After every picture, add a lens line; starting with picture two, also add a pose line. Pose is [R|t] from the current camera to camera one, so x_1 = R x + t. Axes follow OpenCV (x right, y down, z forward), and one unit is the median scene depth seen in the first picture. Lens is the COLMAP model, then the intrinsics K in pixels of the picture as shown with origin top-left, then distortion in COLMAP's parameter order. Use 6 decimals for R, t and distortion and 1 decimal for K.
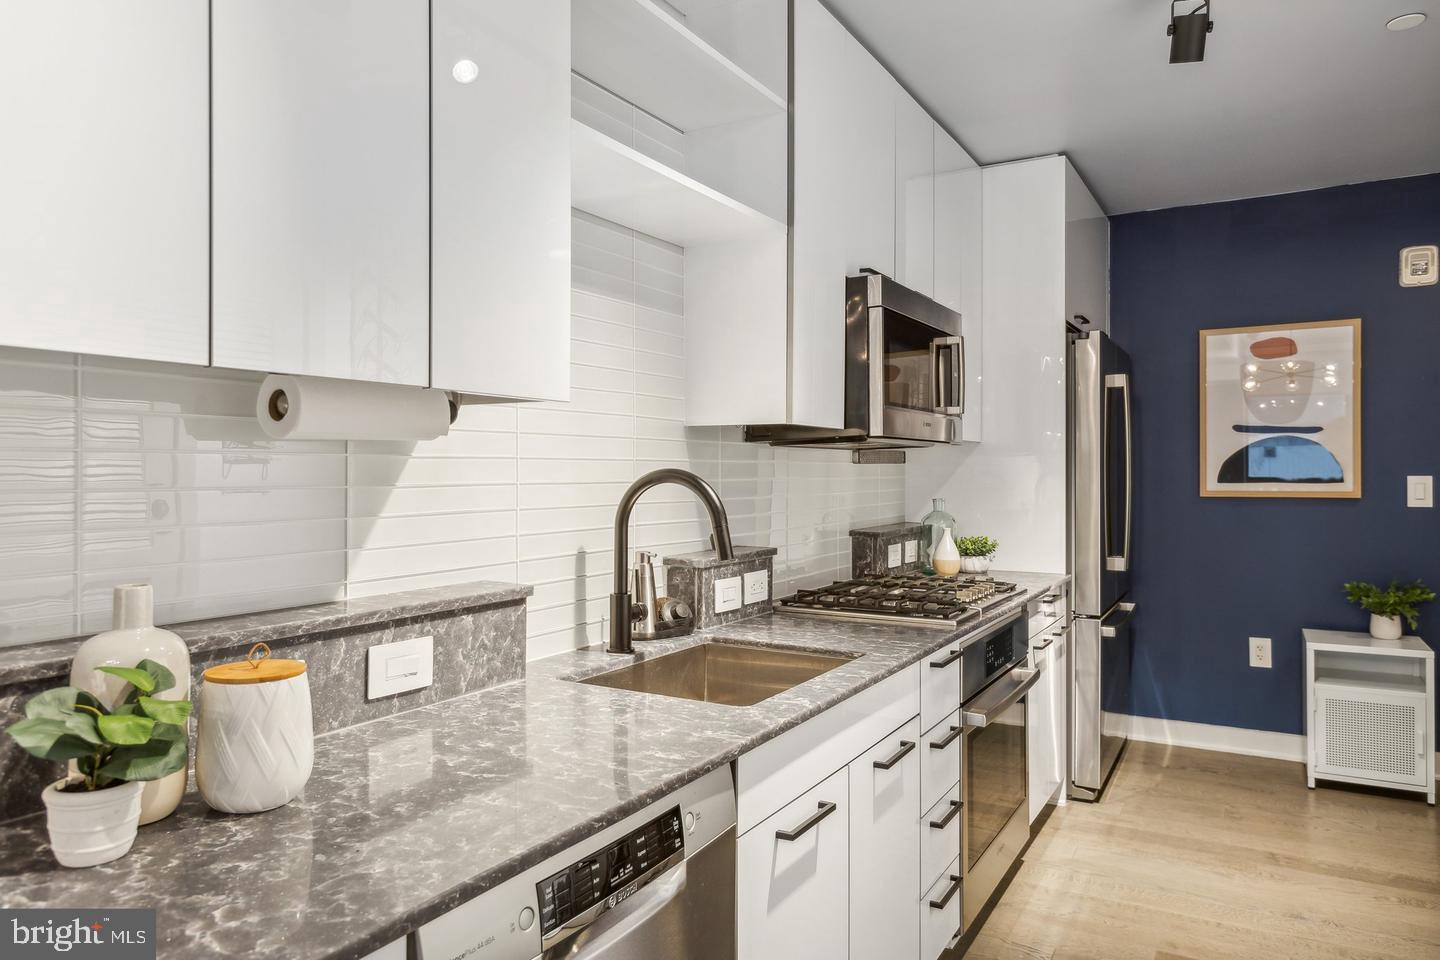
lens RADIAL K [[950.2, 0, 715.1], [0, 950.2, 469.3], [0, 0, 1]] dist [0.014557, -0.001839]
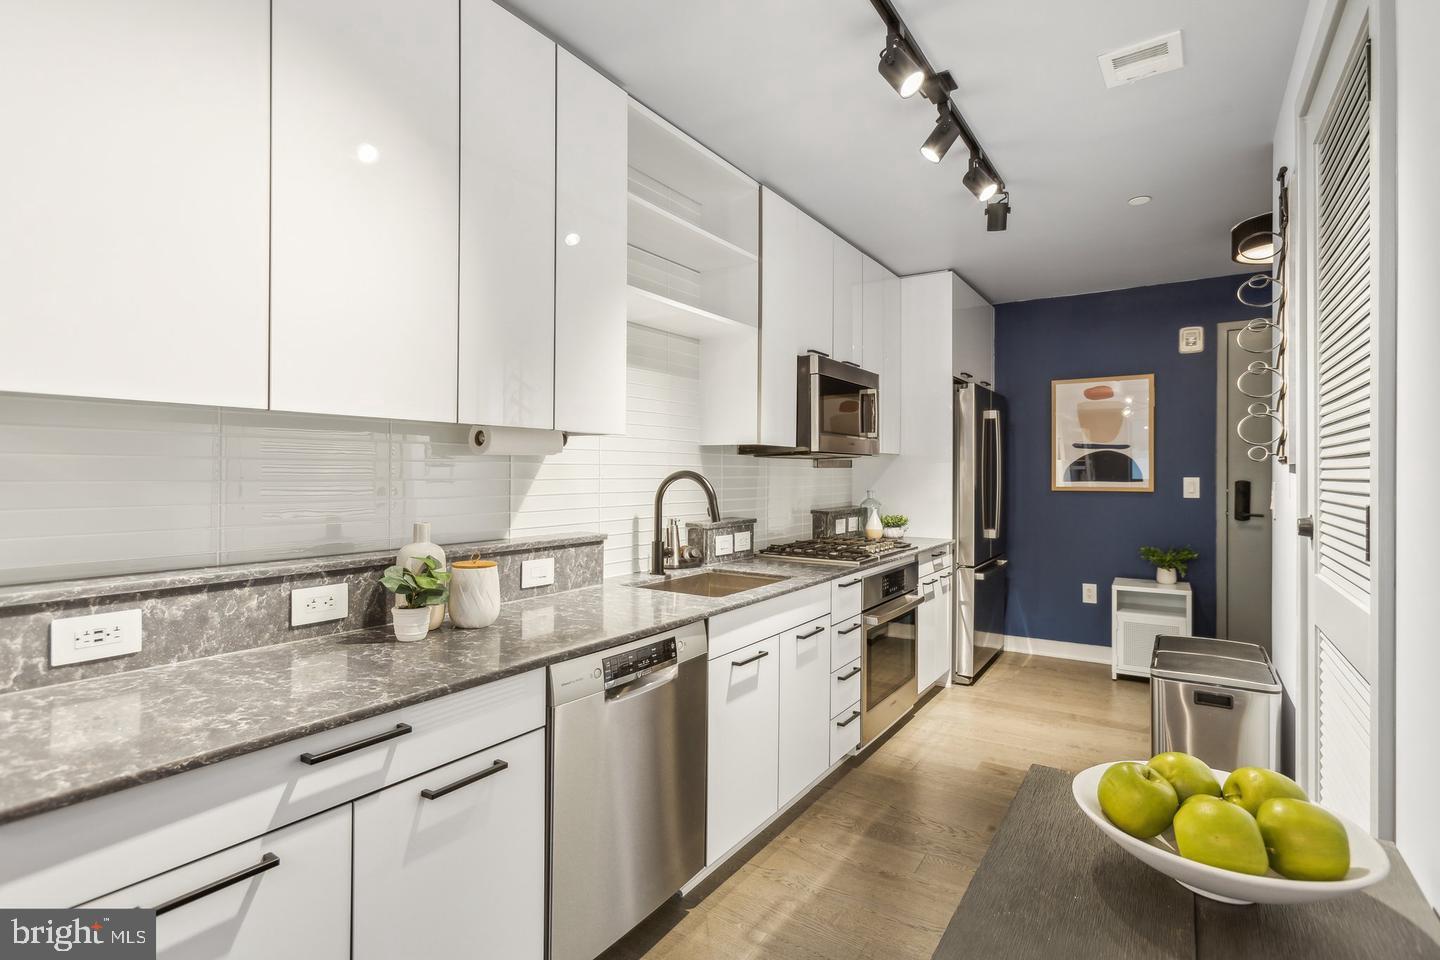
lens RADIAL K [[705.1, 0, 716.4], [0, 705.1, 472.3], [0, 0, 1]] dist [-0.014397, 0.000264]
pose [[0.998495, 0.004377, -0.054659, 0.055220], [-0.004286, 0.999989, 0.001773, 0.000004], [0.054666, -0.001536, 0.998503, -0.206960]]
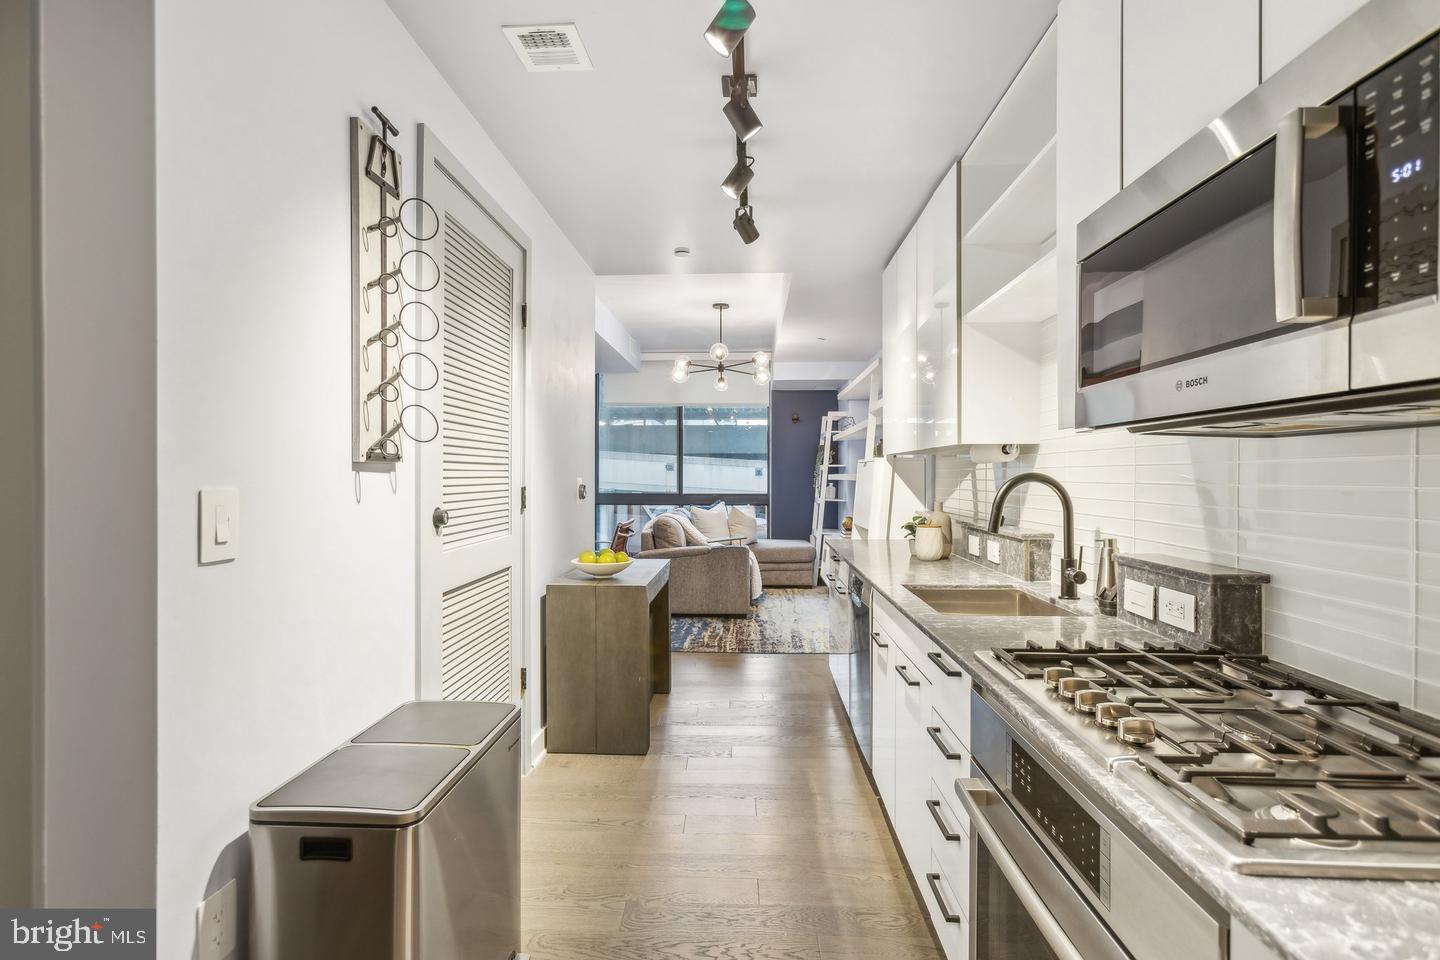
lens RADIAL K [[679.9, 0, 720.0], [0, 679.9, 480.0], [0, 0, 1]] dist [0.001629, 0.000585]
pose [[-0.883710, 0.003601, -0.468020, 0.593596], [0.001733, 0.999989, 0.004422, 0.003657], [0.468031, 0.003096, -0.883707, 1.154994]]
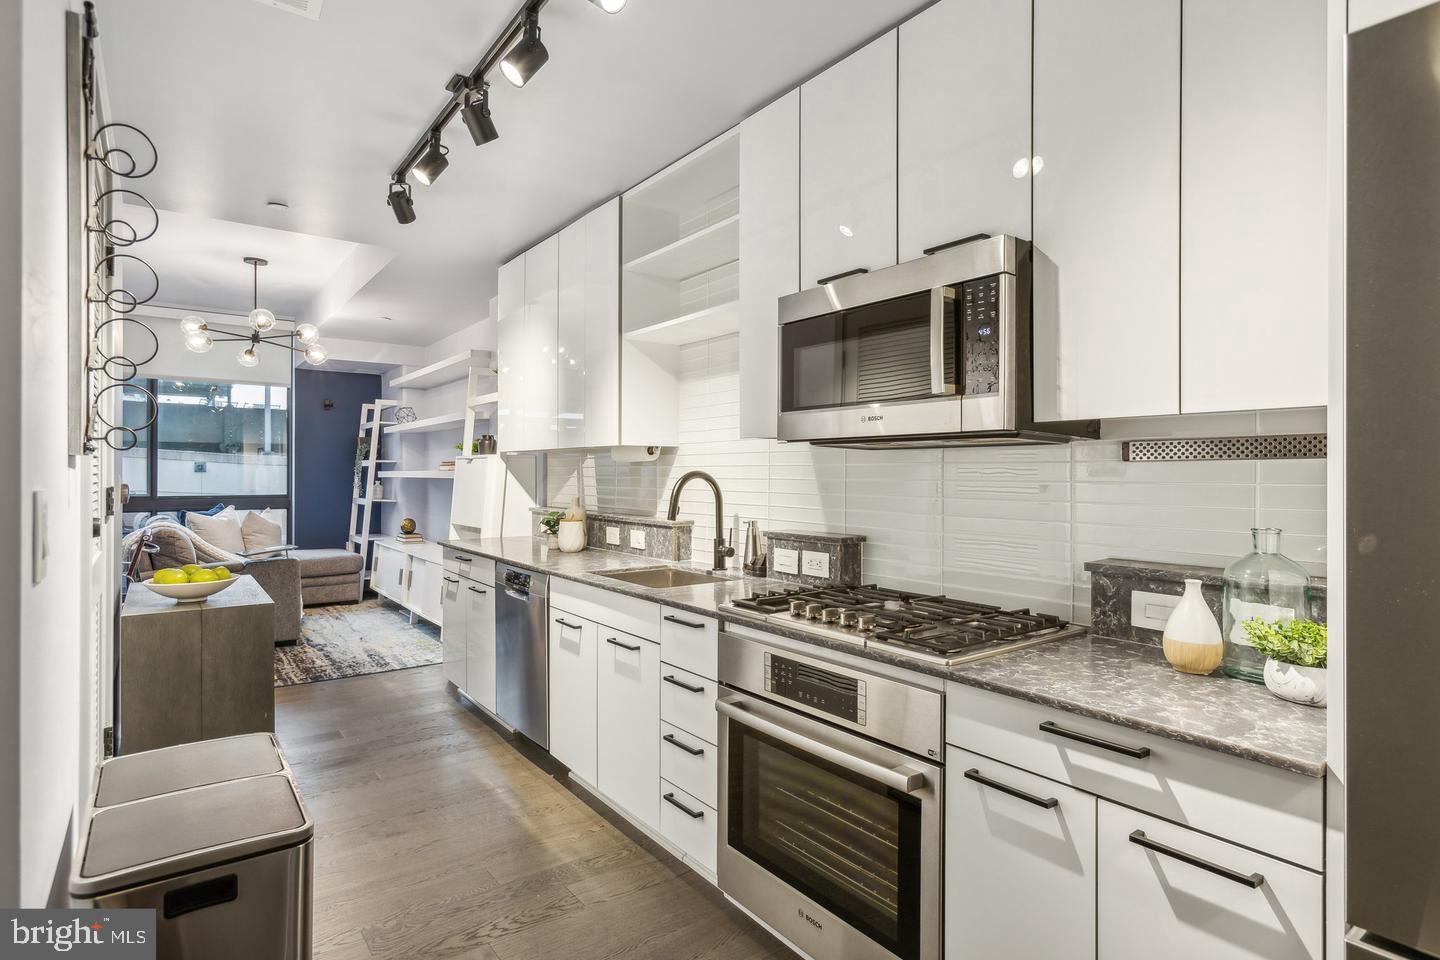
lens RADIAL K [[753.9, 0, 718.4], [0, 753.9, 474.7], [0, 0, 1]] dist [-0.004385, -0.000100]
pose [[-0.393756, 0.001110, -0.919214, 0.867026], [0.000088, 0.999999, 0.001170, 0.003417], [0.919215, 0.000380, -0.393756, 1.091990]]
